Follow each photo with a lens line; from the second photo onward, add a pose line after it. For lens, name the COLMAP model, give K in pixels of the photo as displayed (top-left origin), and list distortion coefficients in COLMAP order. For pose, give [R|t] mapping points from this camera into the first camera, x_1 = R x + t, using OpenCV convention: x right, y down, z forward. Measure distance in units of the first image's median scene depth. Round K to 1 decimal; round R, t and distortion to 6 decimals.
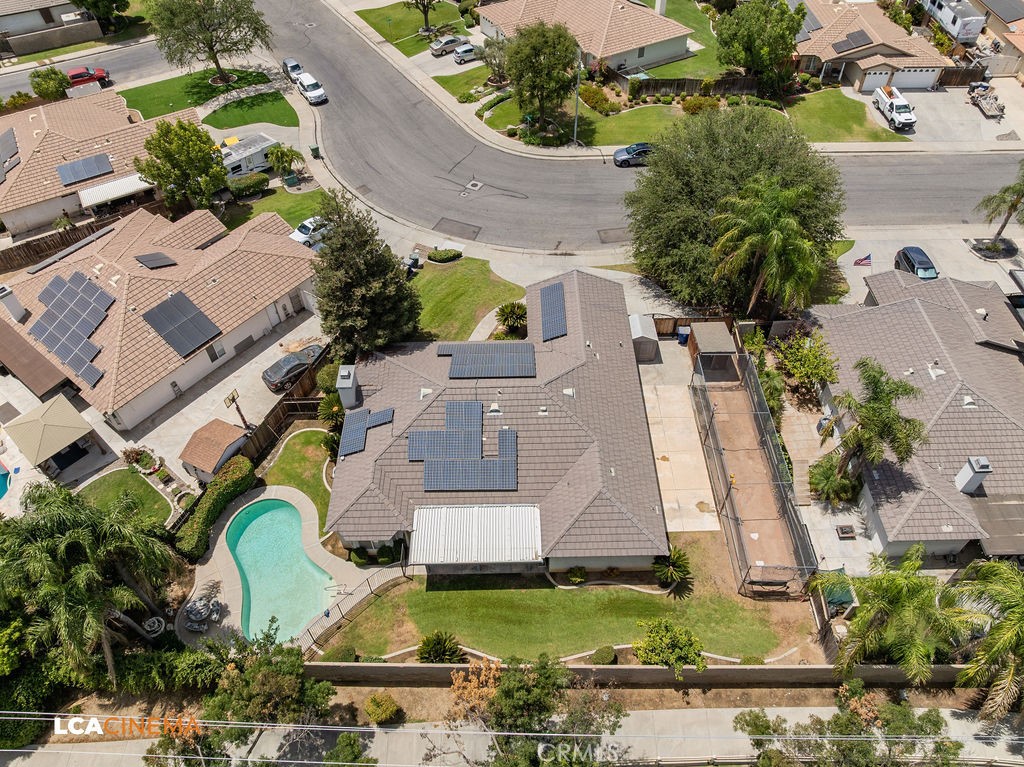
lens RADIAL K [[723.8, 0, 512.0], [0, 723.8, 383.5], [0, 0, 1]] dist [-0.041282, 0.002769]
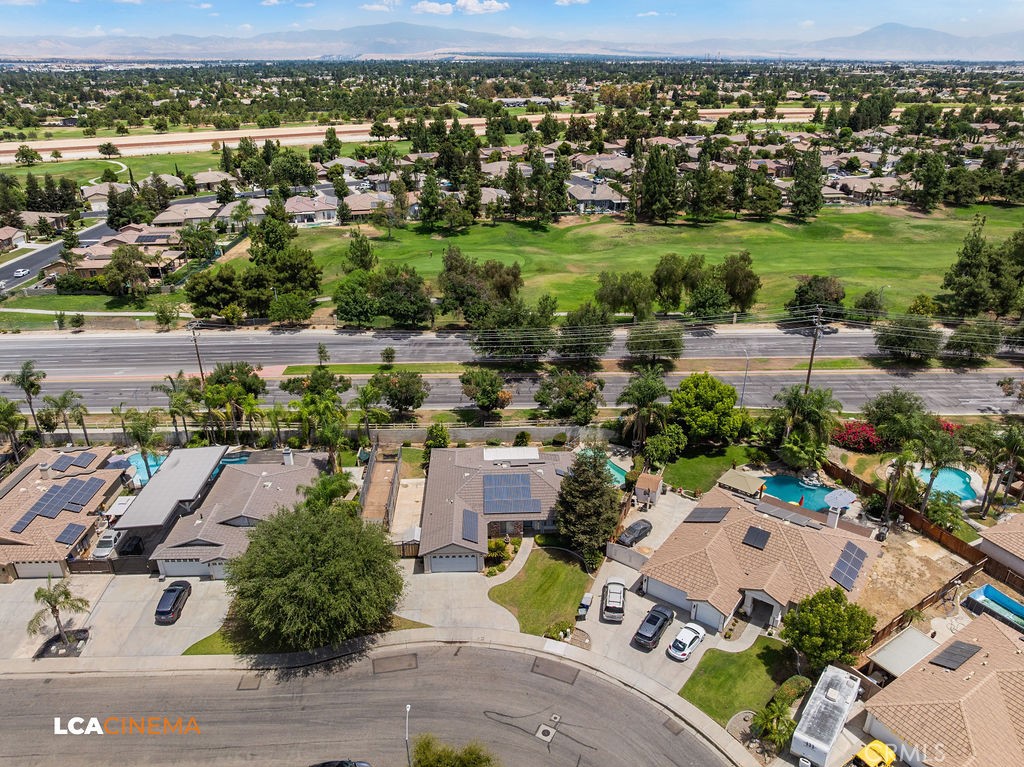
lens RADIAL K [[723.8, 0, 512.0], [0, 723.8, 383.5], [0, 0, 1]] dist [-0.041282, 0.002769]
pose [[-0.999350, 0.031374, -0.017731, -0.012887], [-0.007567, 0.298368, 0.954421, -1.600714], [0.035234, 0.953935, -0.297937, 1.132651]]
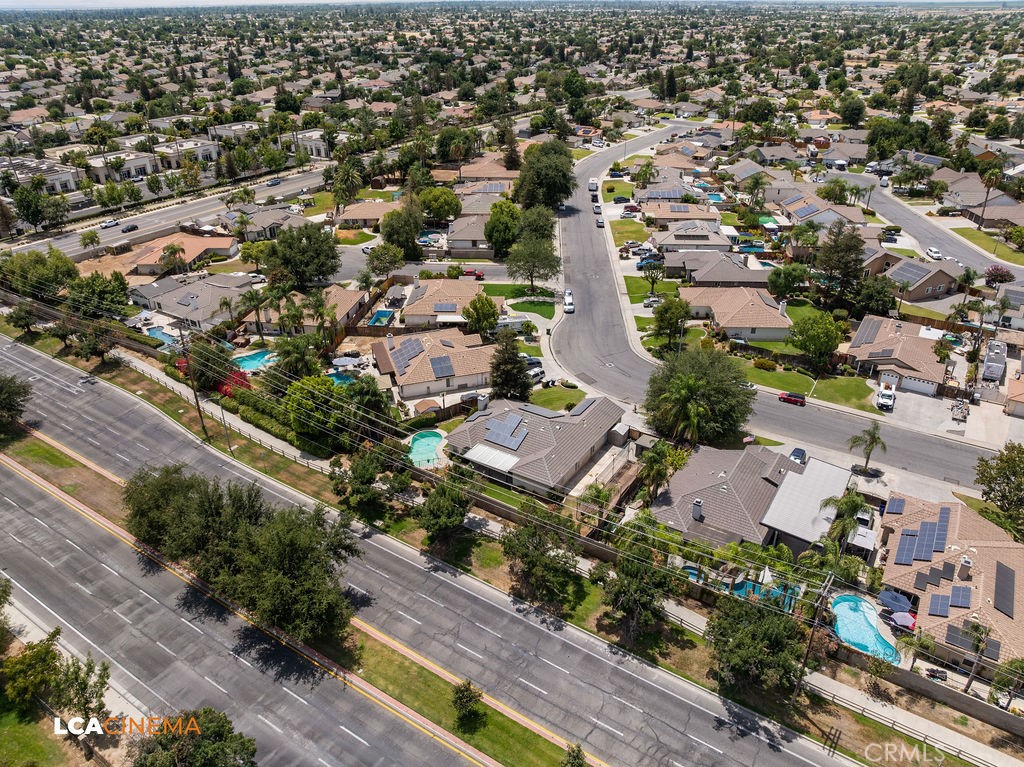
lens RADIAL K [[723.8, 0, 512.0], [0, 723.8, 383.5], [0, 0, 1]] dist [-0.041282, 0.002769]
pose [[0.837419, 0.271631, -0.474285, 0.846590], [-0.413069, 0.882786, -0.223748, 0.388980], [0.357915, 0.383284, 0.851464, -0.893318]]
